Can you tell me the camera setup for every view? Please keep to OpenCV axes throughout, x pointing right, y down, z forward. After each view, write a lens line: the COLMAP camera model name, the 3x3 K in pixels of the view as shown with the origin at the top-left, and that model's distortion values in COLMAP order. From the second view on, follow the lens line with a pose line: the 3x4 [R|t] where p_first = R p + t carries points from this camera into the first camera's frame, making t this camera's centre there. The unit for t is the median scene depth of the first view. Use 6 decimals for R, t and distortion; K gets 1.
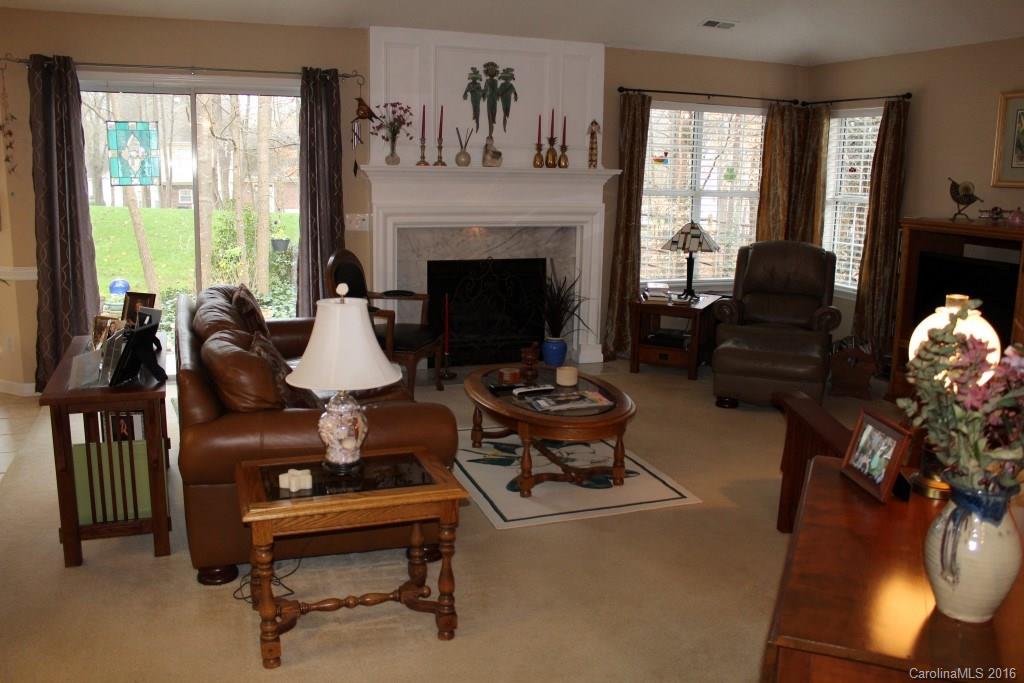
lens RADIAL K [[859.8, 0, 512.0], [0, 859.8, 341.5], [0, 0, 1]] dist [-0.174114, 0.162197]
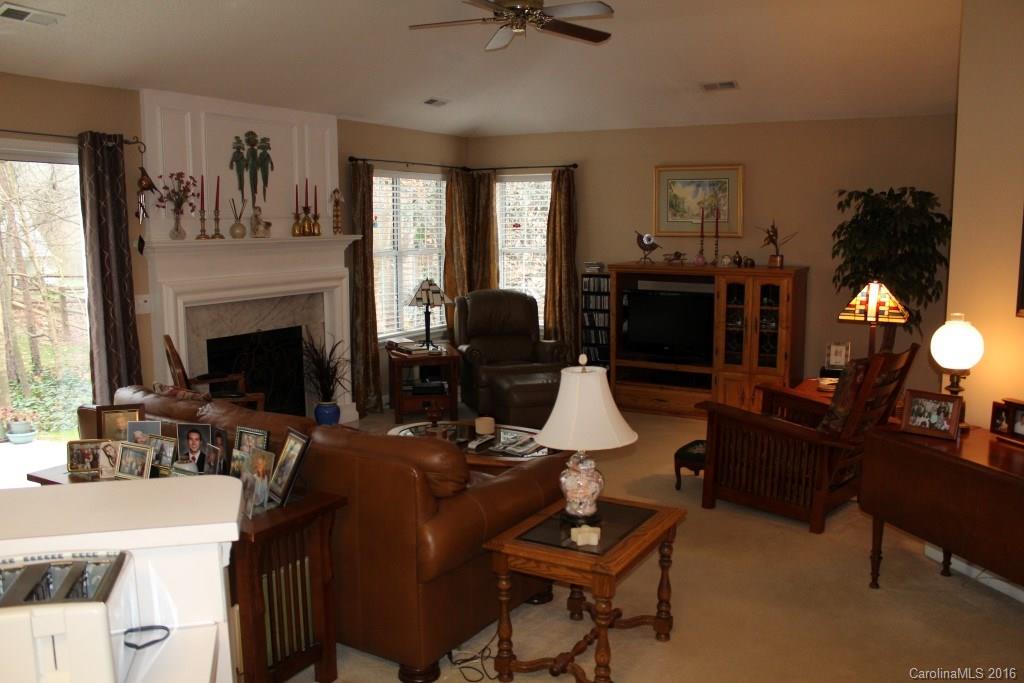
lens RADIAL K [[859.8, 0, 512.0], [0, 859.8, 341.5], [0, 0, 1]] dist [-0.174114, 0.162197]
pose [[0.779877, -0.105865, 0.616915, -0.407559], [0.141145, 0.989952, -0.008550, -0.037044], [-0.609811, 0.093743, 0.786983, 0.069249]]
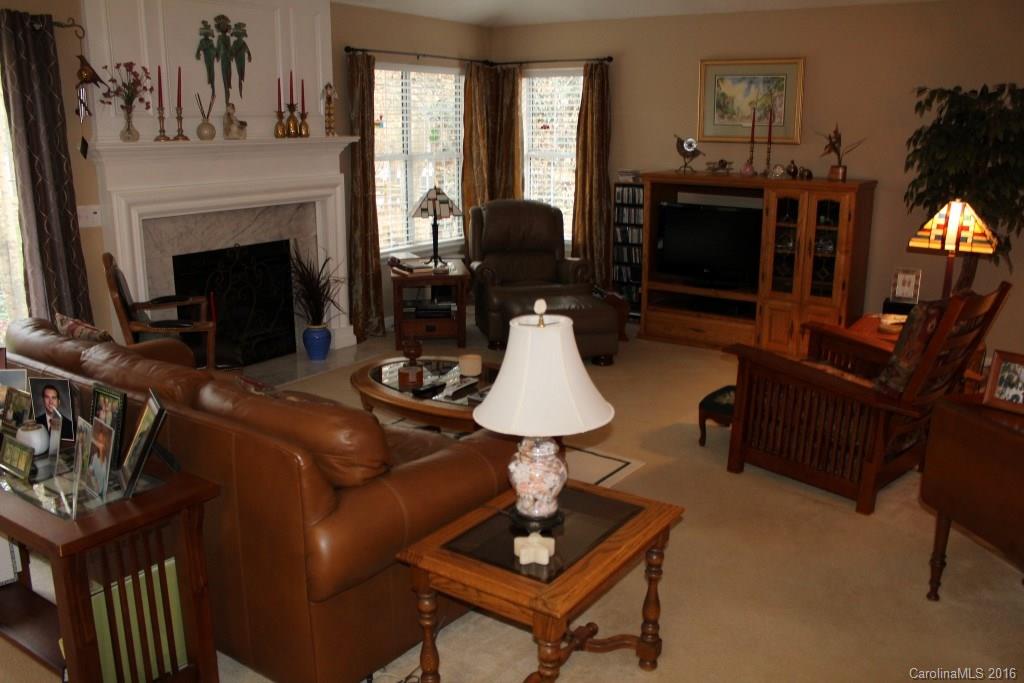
lens RADIAL K [[859.8, 0, 512.0], [0, 859.8, 341.5], [0, 0, 1]] dist [-0.174114, 0.162197]
pose [[0.824192, -0.152694, 0.545337, -0.282958], [0.123887, 0.988254, 0.089474, -0.044194], [-0.552593, -0.006184, 0.833428, 0.140510]]
